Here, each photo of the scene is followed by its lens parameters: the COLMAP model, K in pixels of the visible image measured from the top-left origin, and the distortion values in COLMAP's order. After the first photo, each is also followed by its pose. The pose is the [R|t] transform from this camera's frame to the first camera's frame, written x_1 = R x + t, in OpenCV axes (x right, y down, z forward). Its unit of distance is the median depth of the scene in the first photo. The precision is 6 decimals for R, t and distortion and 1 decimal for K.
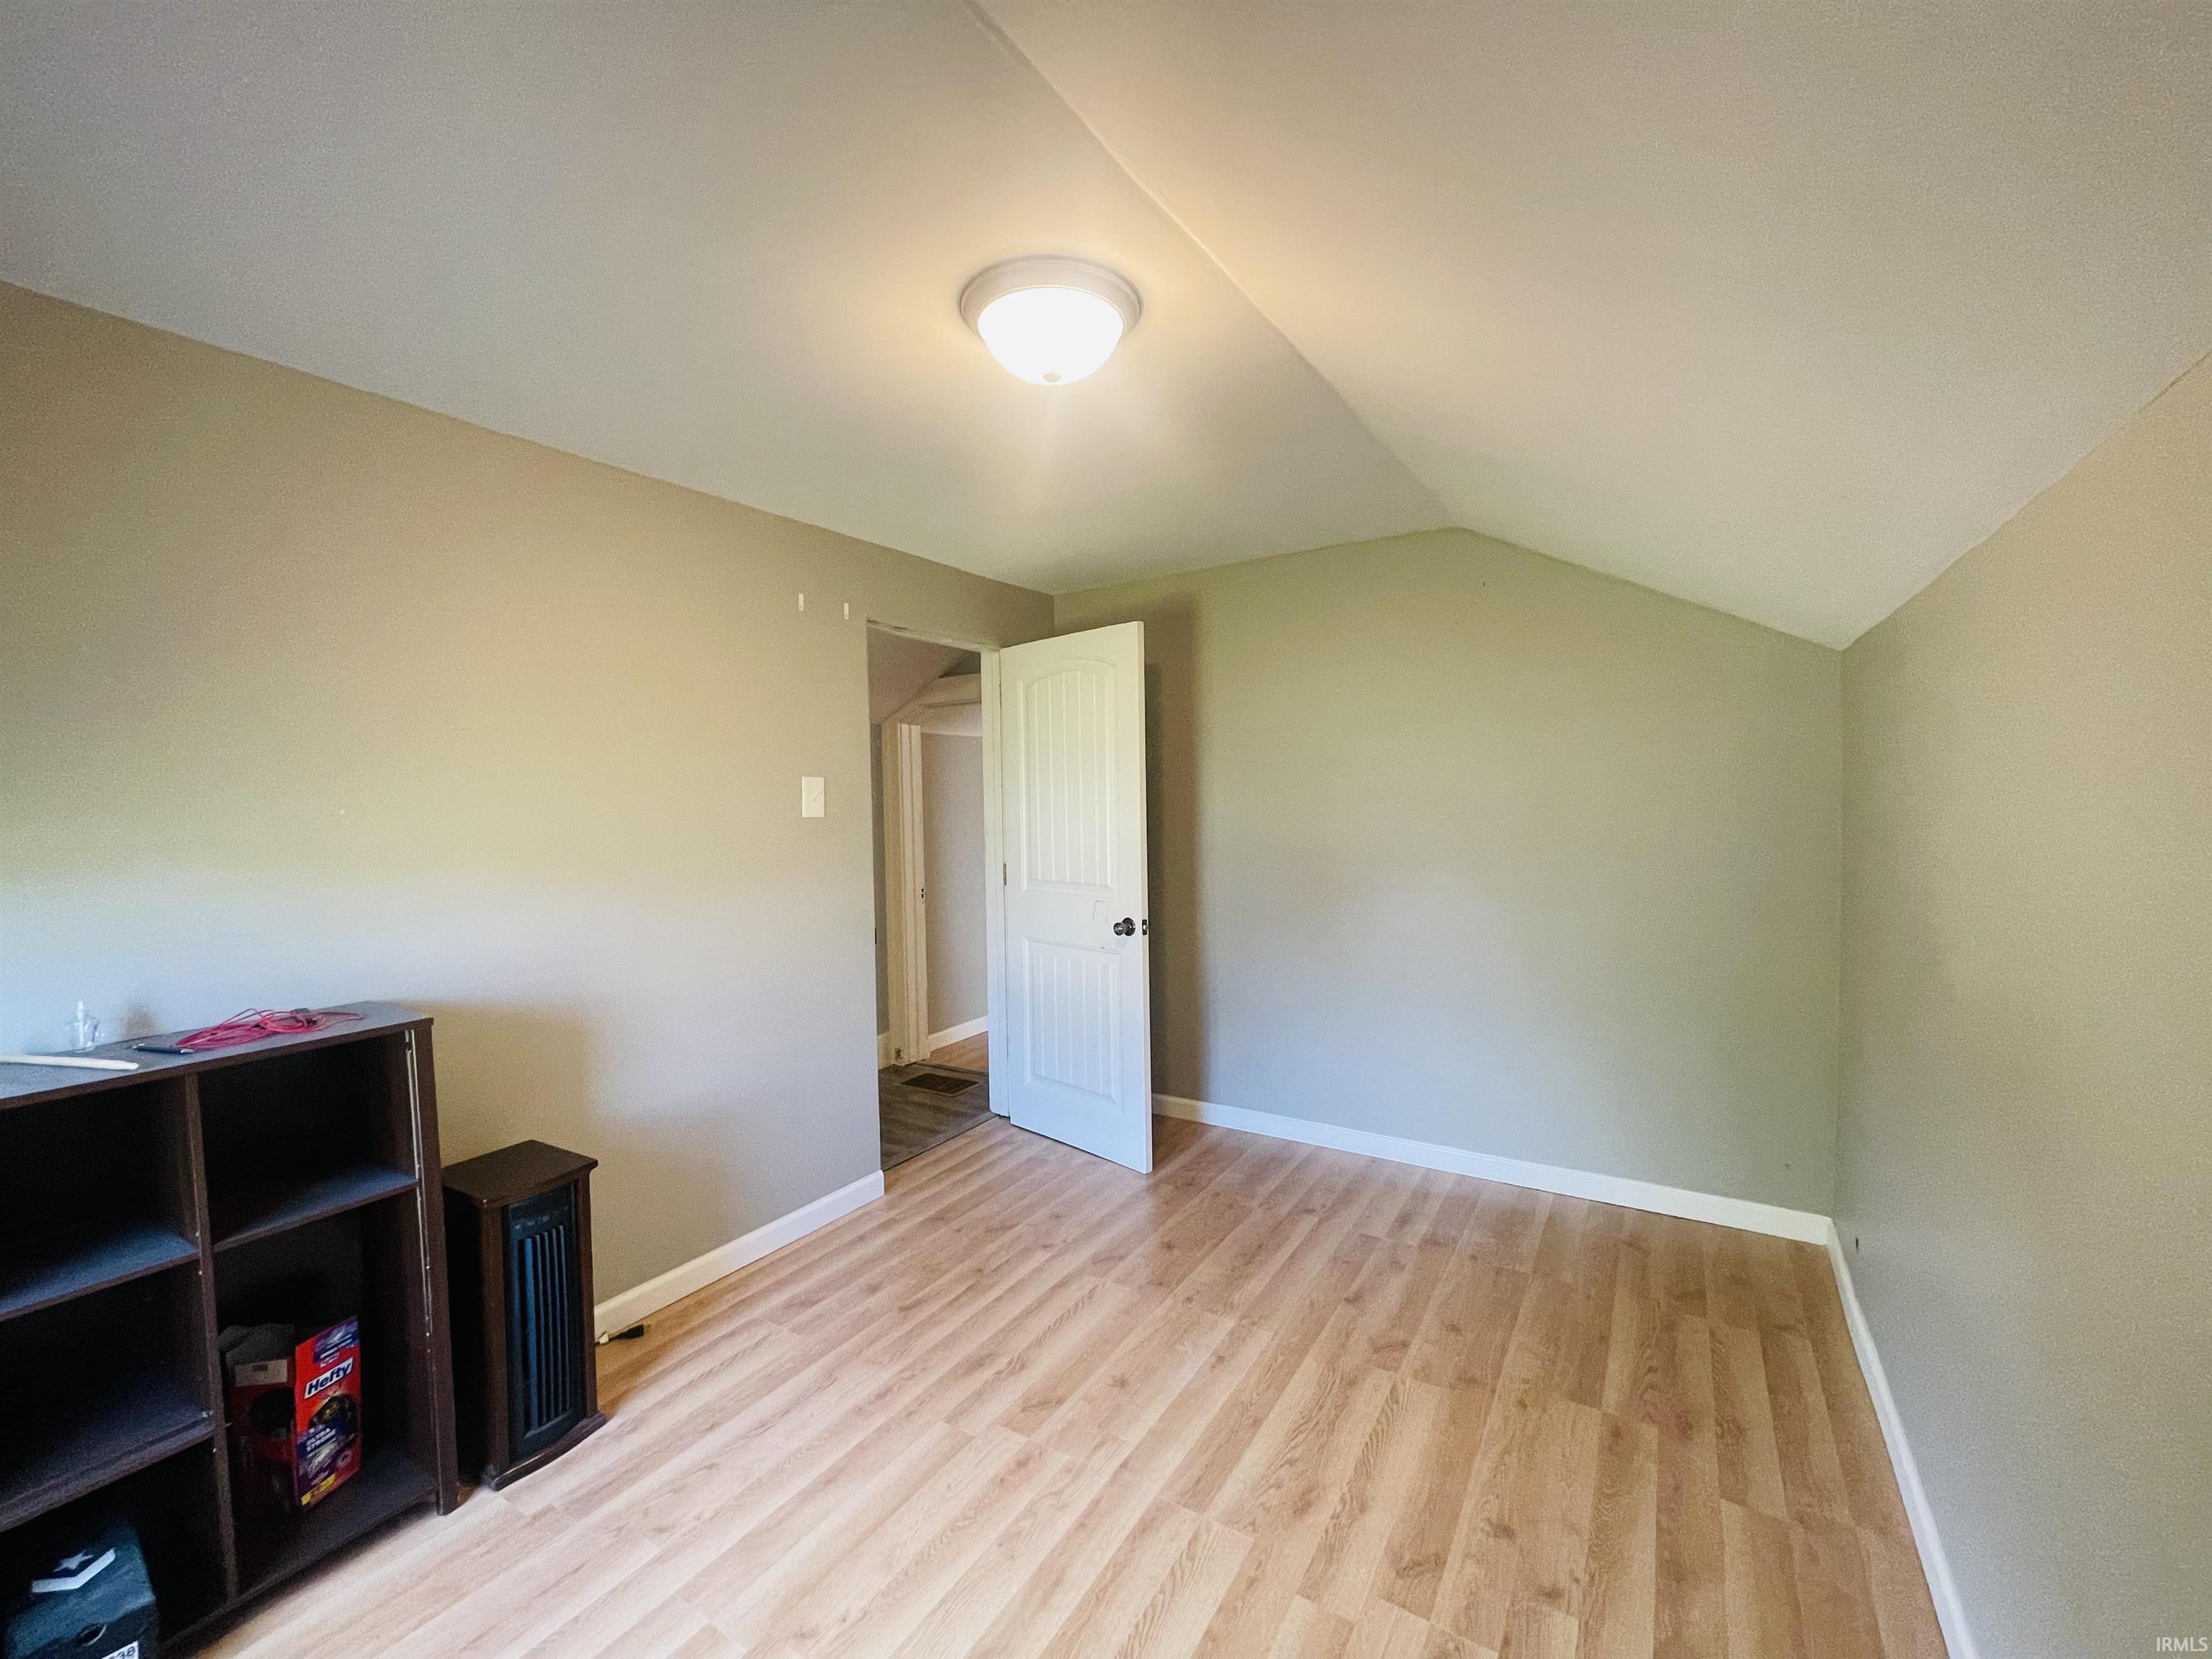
lens RADIAL K [[884.2, 0, 1104.5], [0, 884.2, 829.3], [0, 0, 1]] dist [-0.001096, -0.000880]
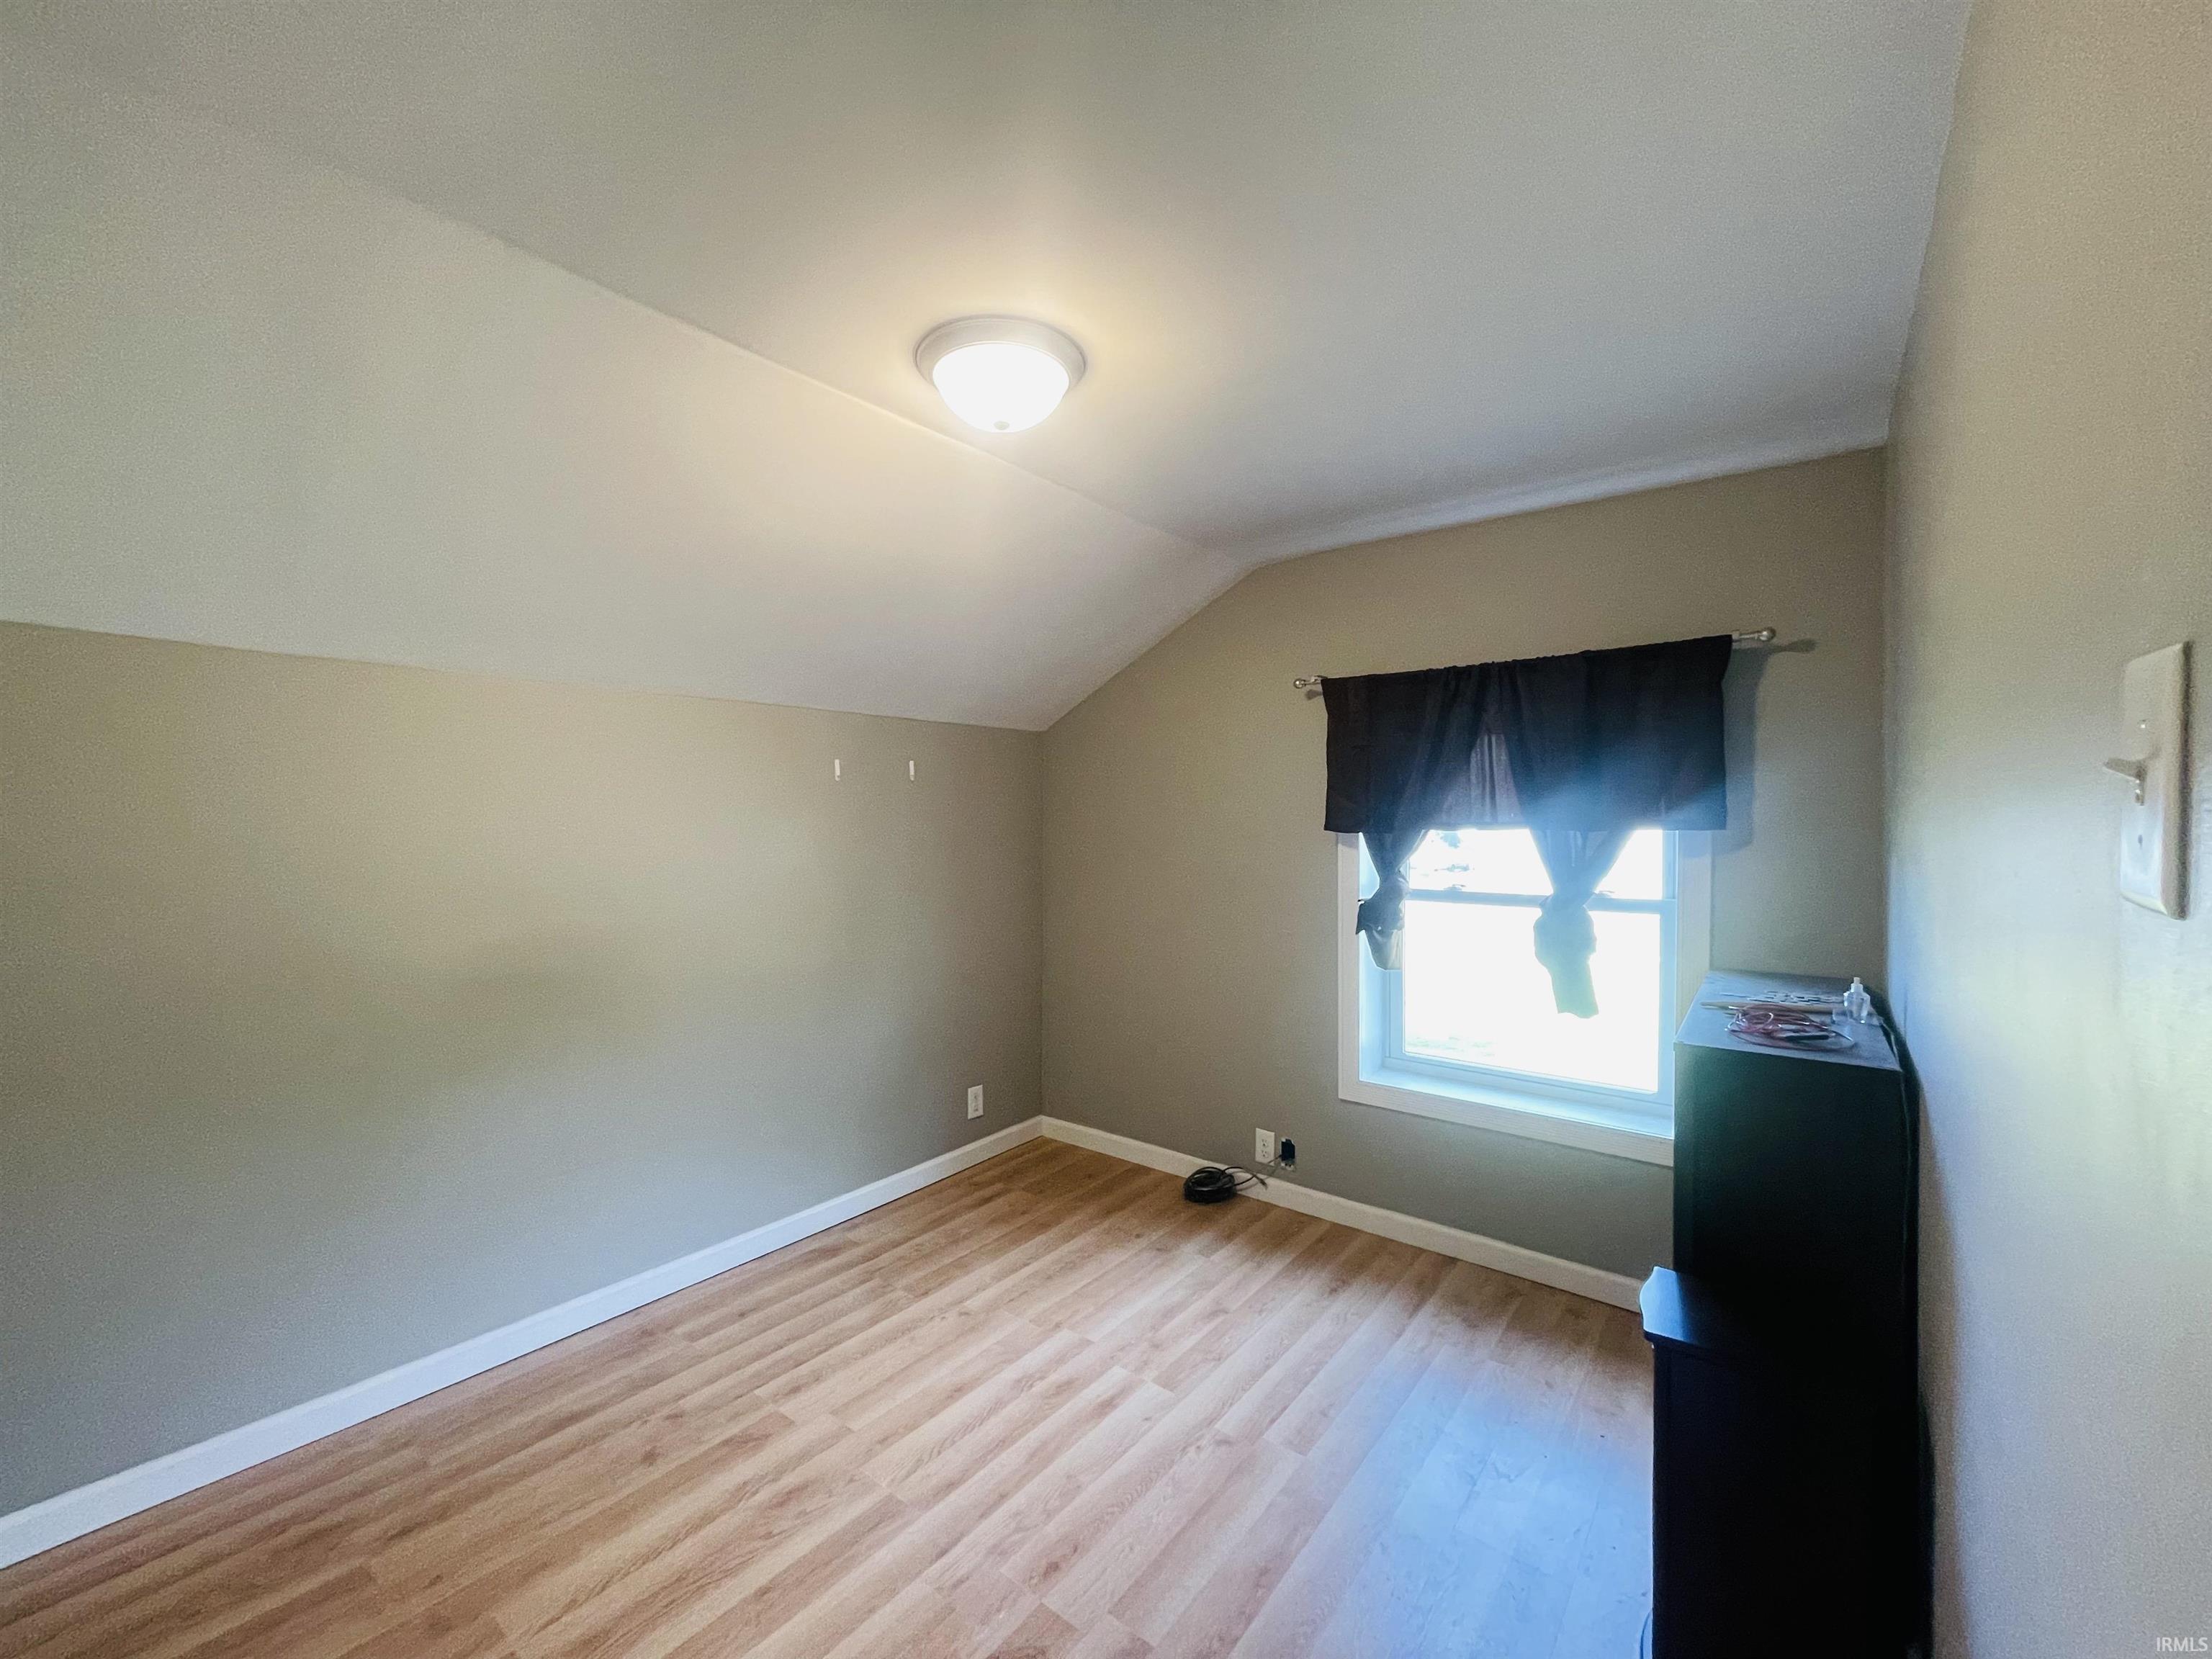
lens RADIAL K [[884.2, 0, 1107.2], [0, 884.2, 830.1], [0, 0, 1]] dist [-0.001096, -0.000880]
pose [[-0.995025, 0.024476, 0.096571, -0.266462], [0.028056, 0.998962, 0.035892, -0.054615], [-0.095592, 0.038422, -0.994679, 1.961354]]
